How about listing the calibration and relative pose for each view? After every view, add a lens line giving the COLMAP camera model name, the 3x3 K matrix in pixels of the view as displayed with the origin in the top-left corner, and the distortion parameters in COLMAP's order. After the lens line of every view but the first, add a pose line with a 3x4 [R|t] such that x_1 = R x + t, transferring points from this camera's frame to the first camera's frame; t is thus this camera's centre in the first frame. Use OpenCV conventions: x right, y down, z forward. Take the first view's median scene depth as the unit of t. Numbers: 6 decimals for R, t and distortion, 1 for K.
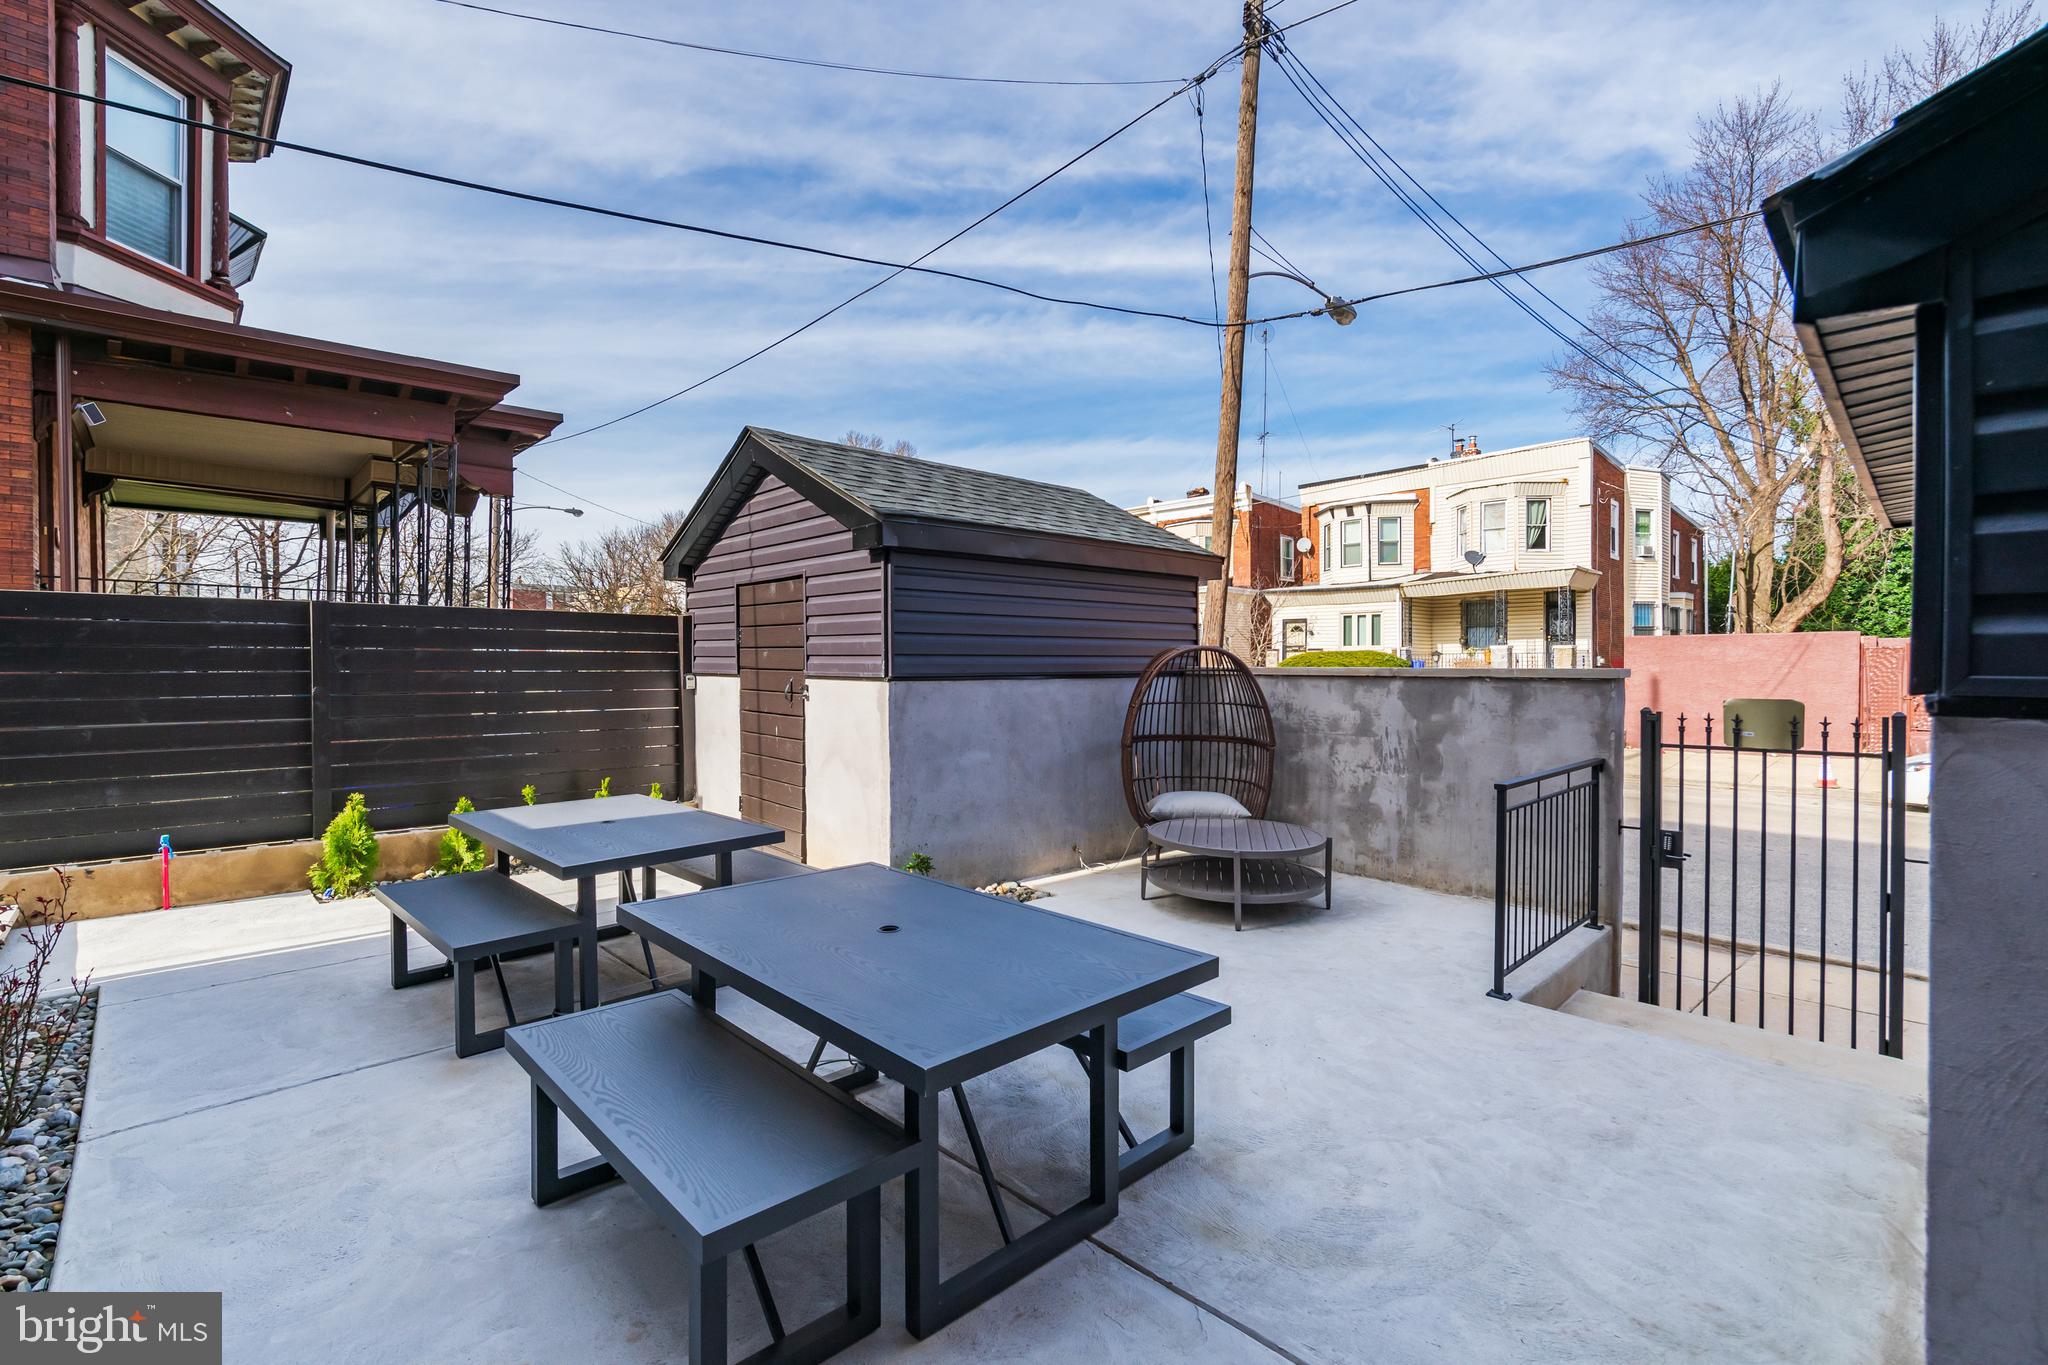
lens RADIAL K [[919.8, 0, 1031.9], [0, 919.8, 679.9], [0, 0, 1]] dist [-0.004905, 0.000213]
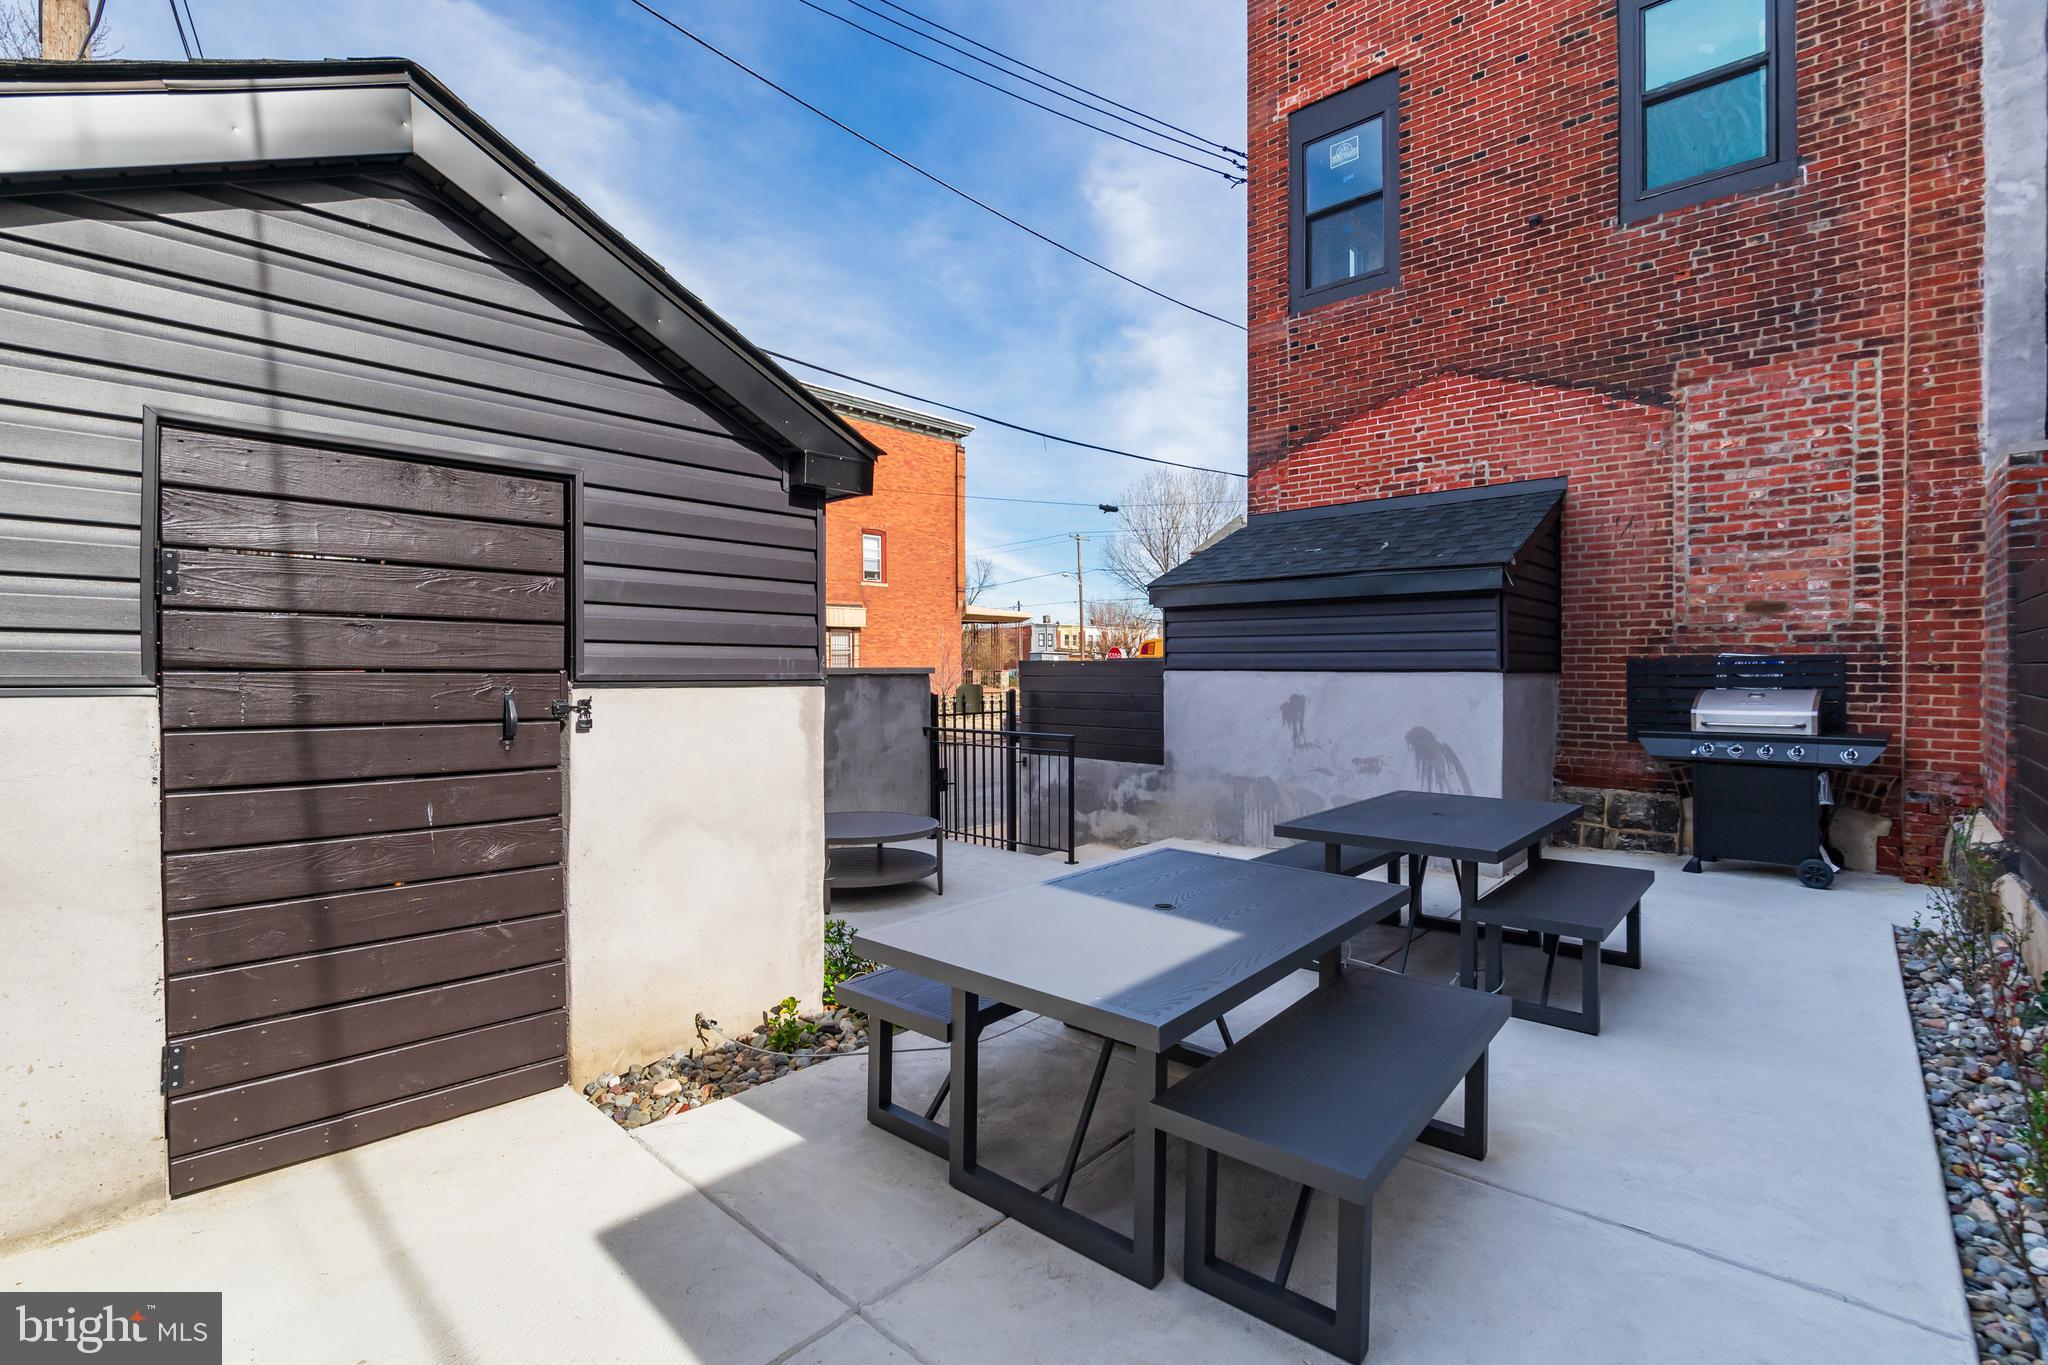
lens RADIAL K [[919.8, 0, 1029.0], [0, 919.8, 673.2], [0, 0, 1]] dist [-0.004905, 0.000213]
pose [[-0.072152, -0.007238, 0.997367, -0.816321], [0.007905, 0.999938, 0.007828, -0.012393], [-0.997362, 0.008449, -0.072090, 0.854067]]
